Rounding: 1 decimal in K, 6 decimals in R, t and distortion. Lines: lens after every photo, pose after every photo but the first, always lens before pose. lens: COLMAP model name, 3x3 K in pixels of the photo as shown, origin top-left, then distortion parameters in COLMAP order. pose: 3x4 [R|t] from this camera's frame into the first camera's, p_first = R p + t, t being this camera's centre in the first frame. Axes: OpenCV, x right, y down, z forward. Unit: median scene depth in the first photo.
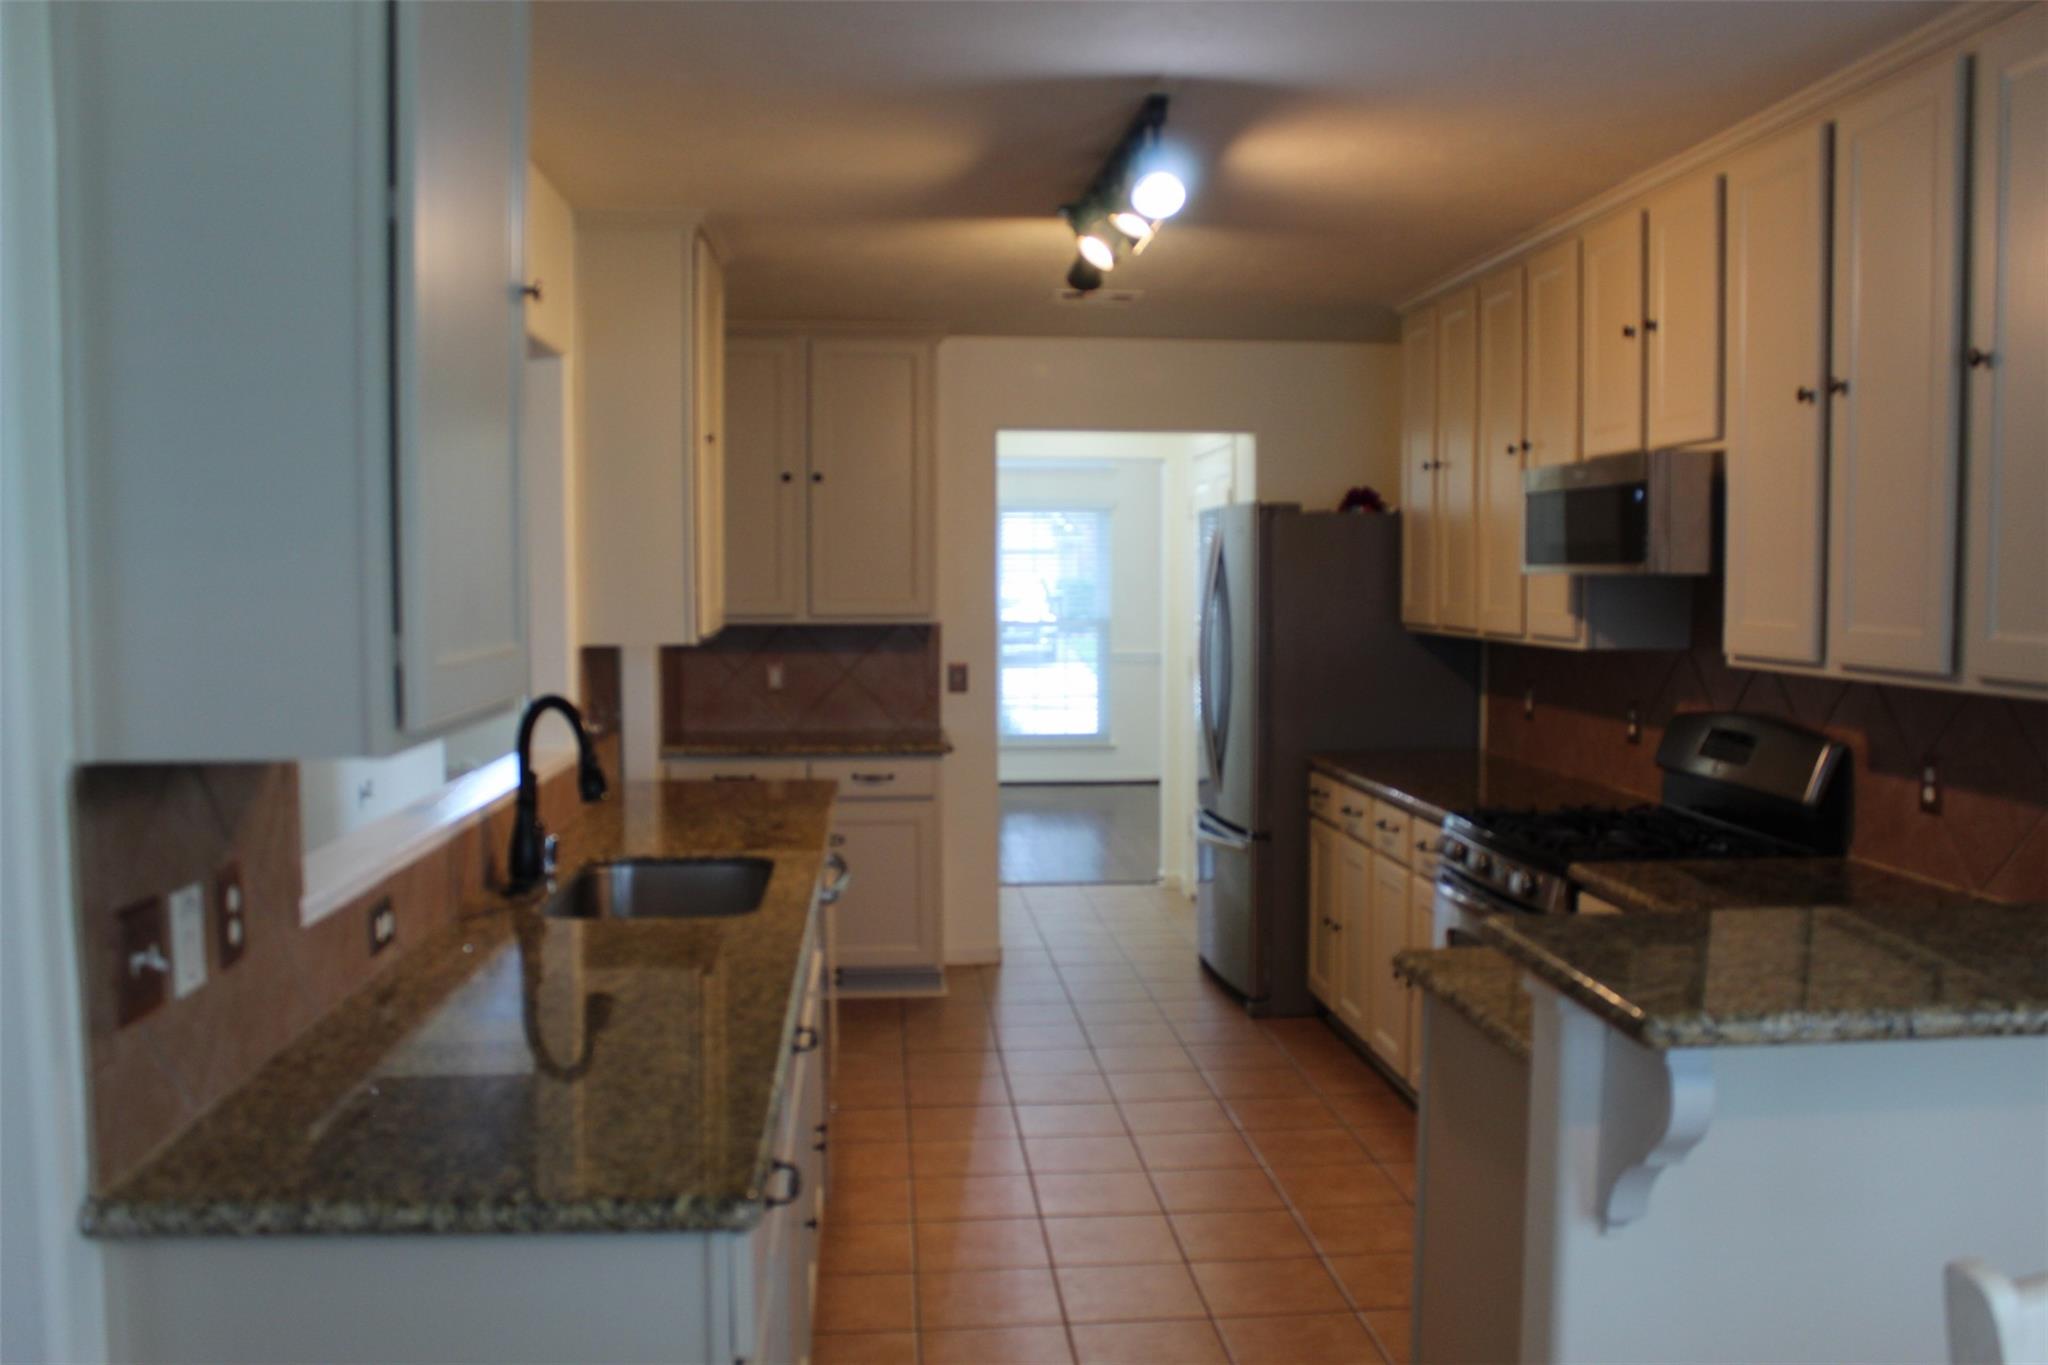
lens RADIAL K [[1698.3, 0, 957.4], [0, 1698.3, 718.7], [0, 0, 1]] dist [-0.151748, 0.136198]
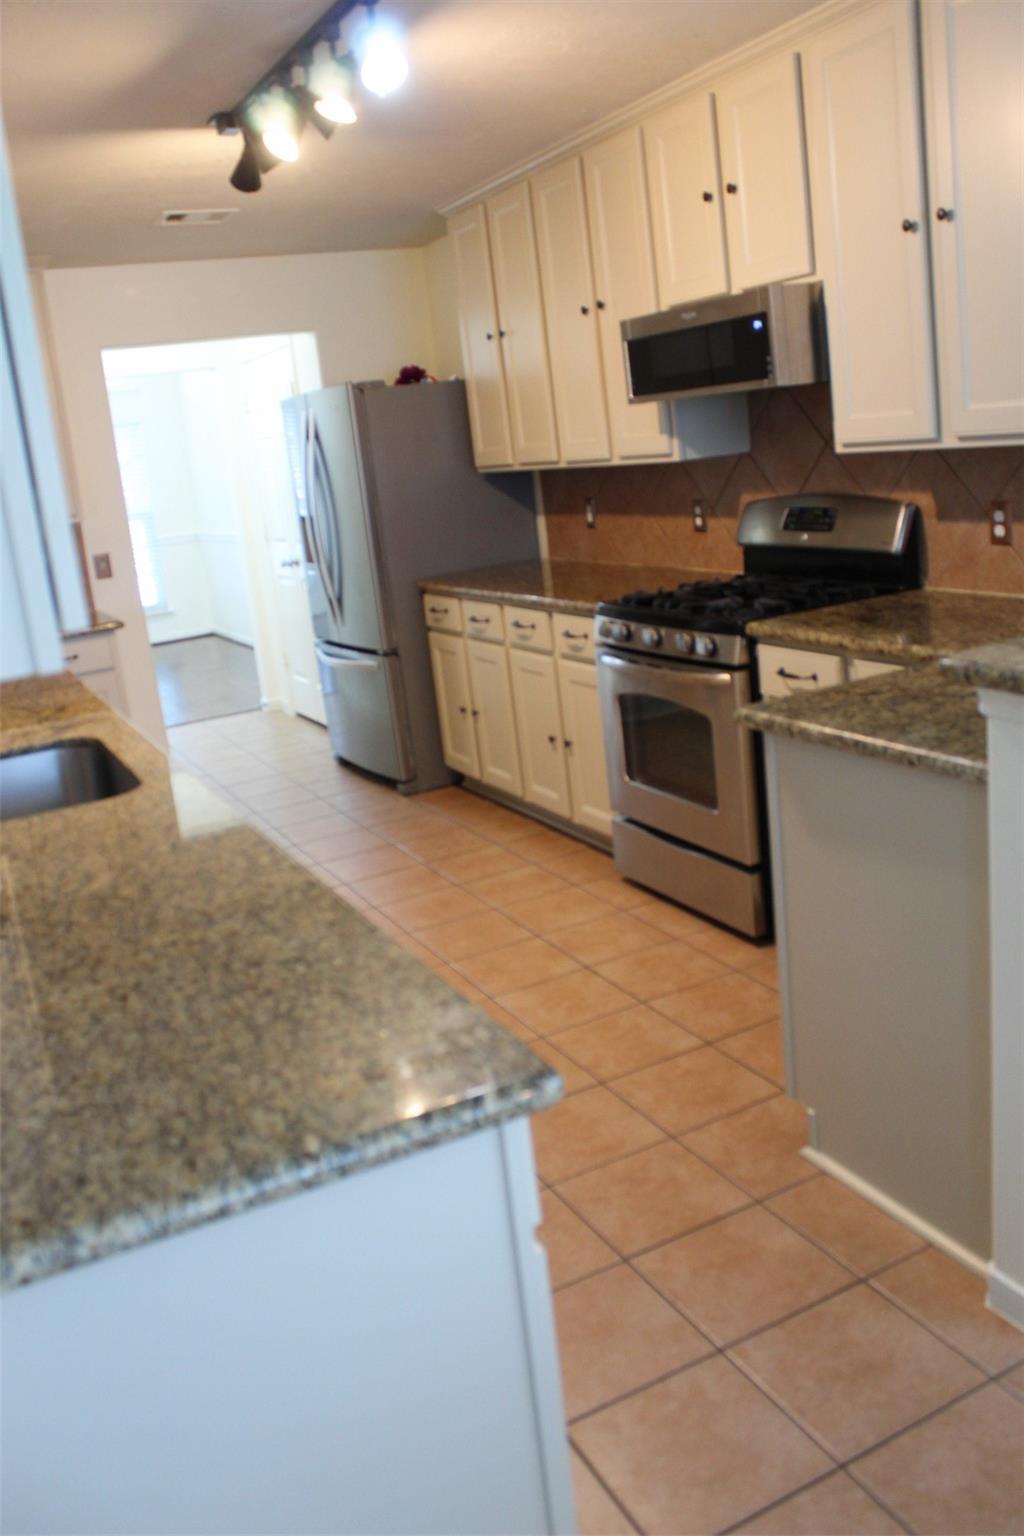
lens RADIAL K [[1273.7, 0, 487.3], [0, 1273.7, 765.2], [0, 0, 1]] dist [-0.151748, 0.136198]
pose [[0.918772, -0.196182, 0.342594, -0.132967], [0.143793, 0.974476, 0.172395, -0.001844], [-0.367671, -0.109129, 0.923531, 0.140409]]
